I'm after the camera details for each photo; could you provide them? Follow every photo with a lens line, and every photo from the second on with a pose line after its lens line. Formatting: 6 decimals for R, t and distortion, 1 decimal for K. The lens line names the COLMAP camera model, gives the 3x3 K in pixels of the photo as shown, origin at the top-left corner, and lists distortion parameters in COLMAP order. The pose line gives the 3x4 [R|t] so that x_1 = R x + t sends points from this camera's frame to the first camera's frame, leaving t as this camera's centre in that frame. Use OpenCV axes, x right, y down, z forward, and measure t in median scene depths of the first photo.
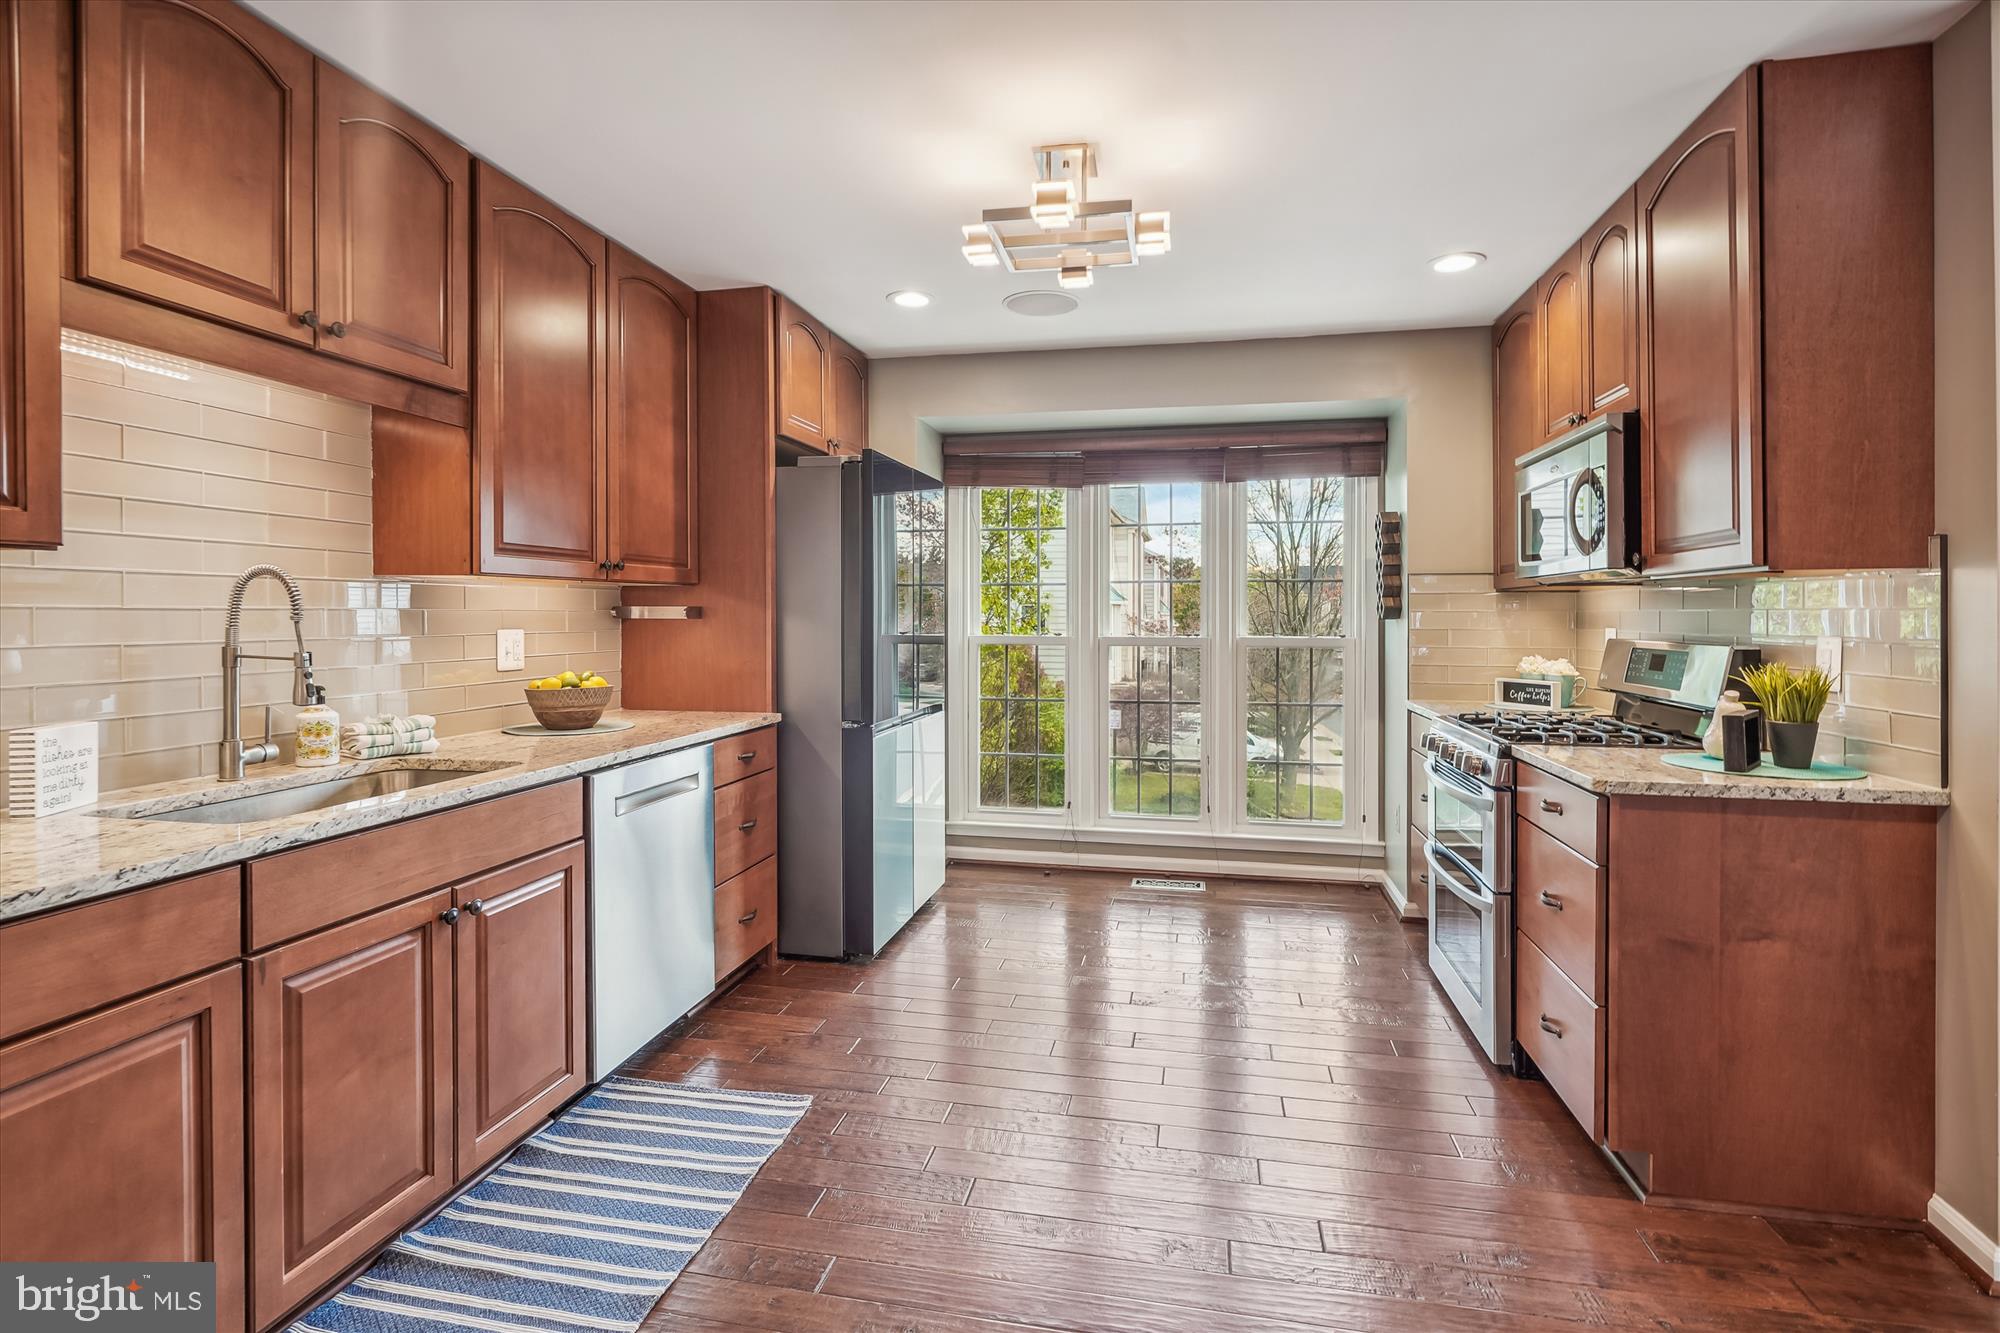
lens RADIAL K [[944.7, 0, 1012.2], [0, 944.7, 619.6], [0, 0, 1]] dist [-0.000408, 0.001137]
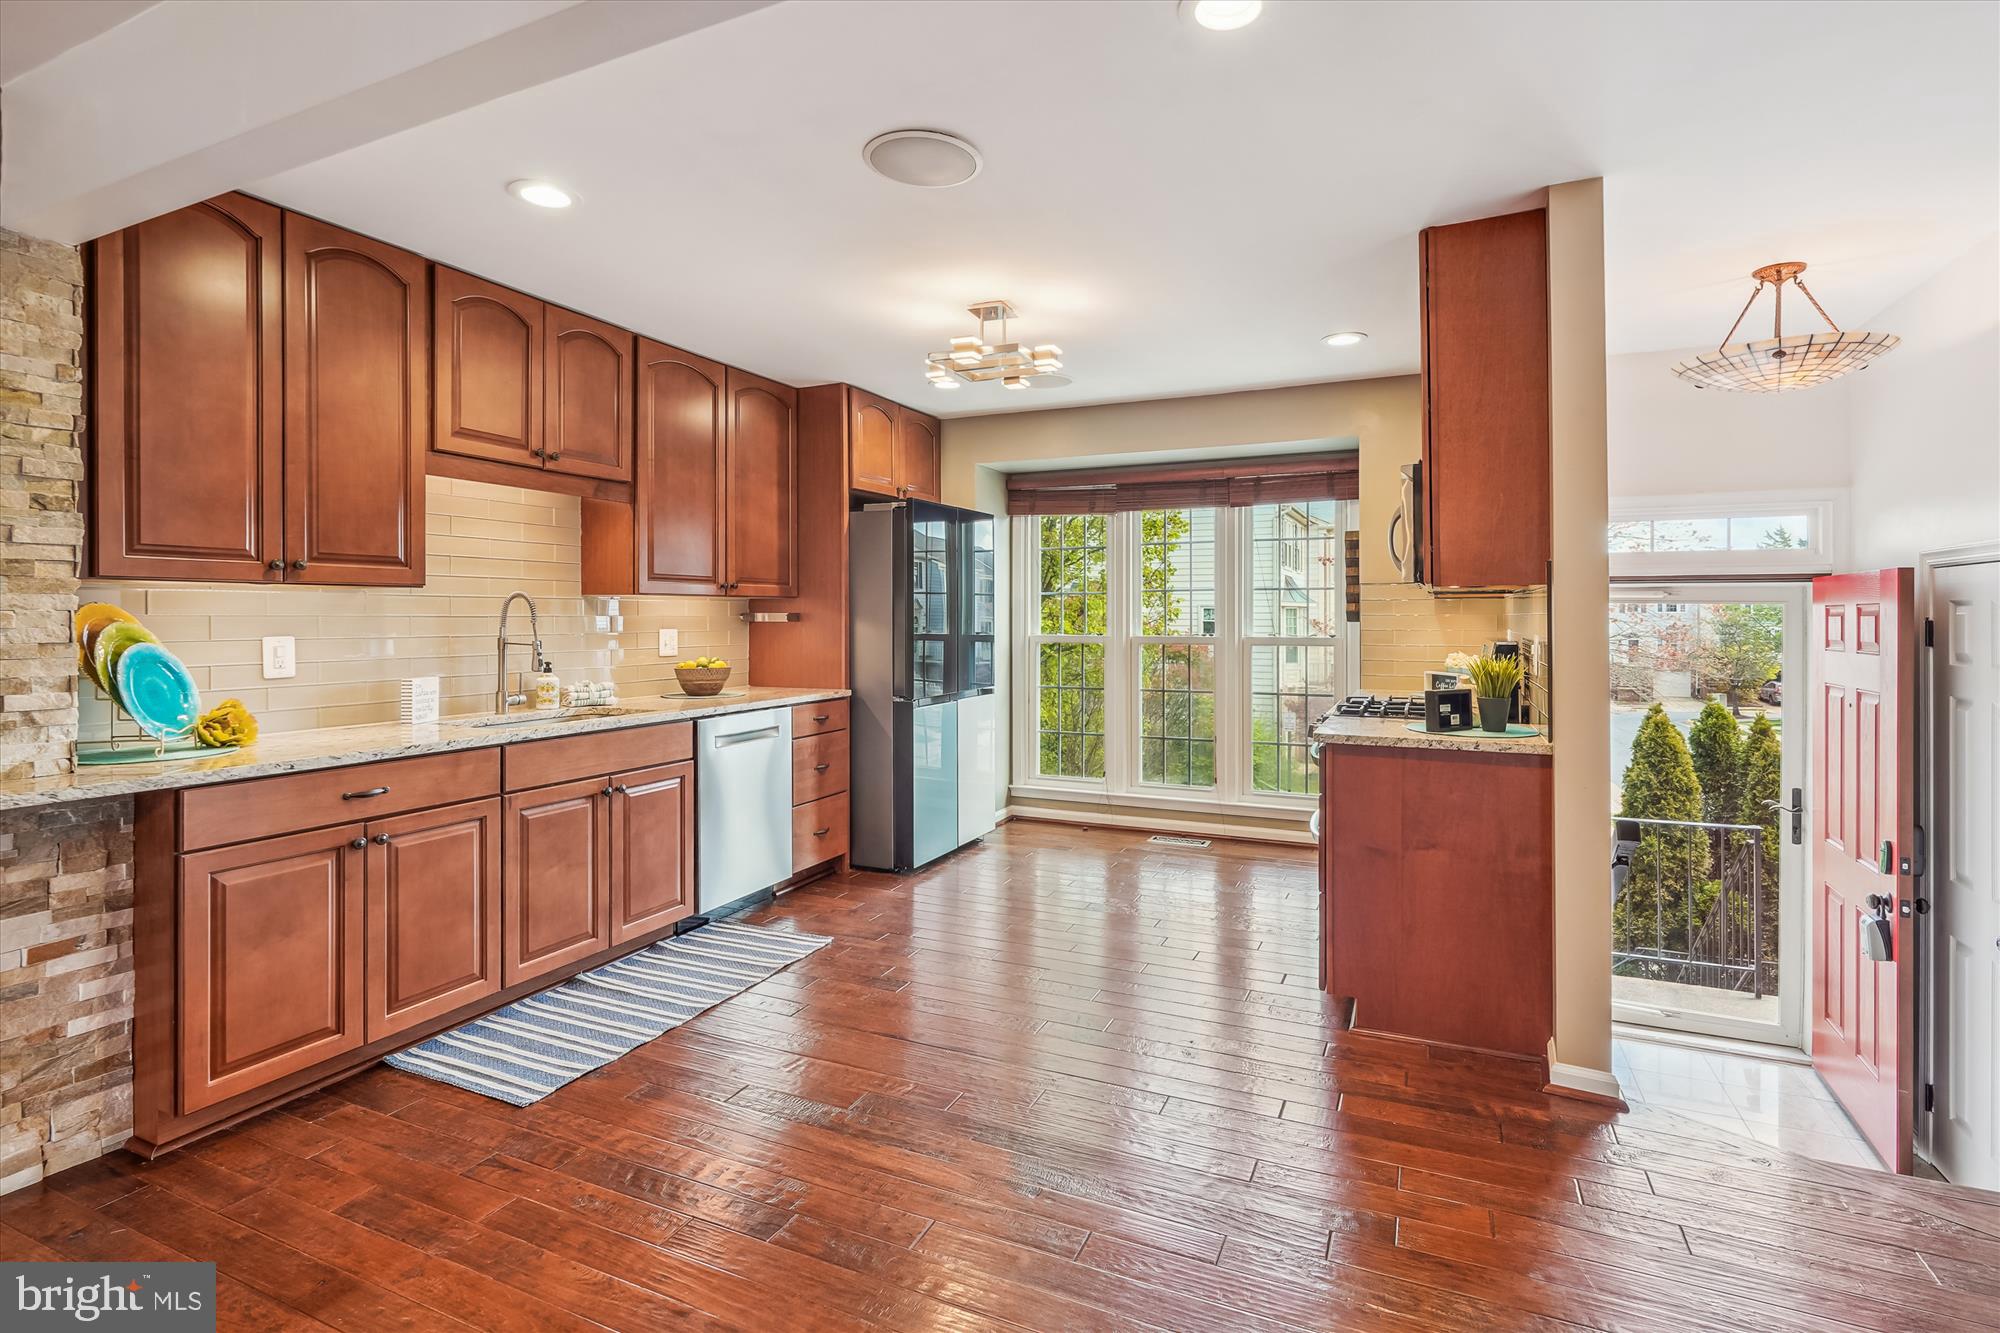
lens RADIAL K [[952.8, 0, 1007.9], [0, 952.8, 617.2], [0, 0, 1]] dist [-0.002885, 0.000872]
pose [[0.974533, -0.001653, -0.224240, 0.398384], [0.000480, 0.999986, -0.005286, 0.000144], [0.224245, 0.005044, 0.974520, -0.421219]]
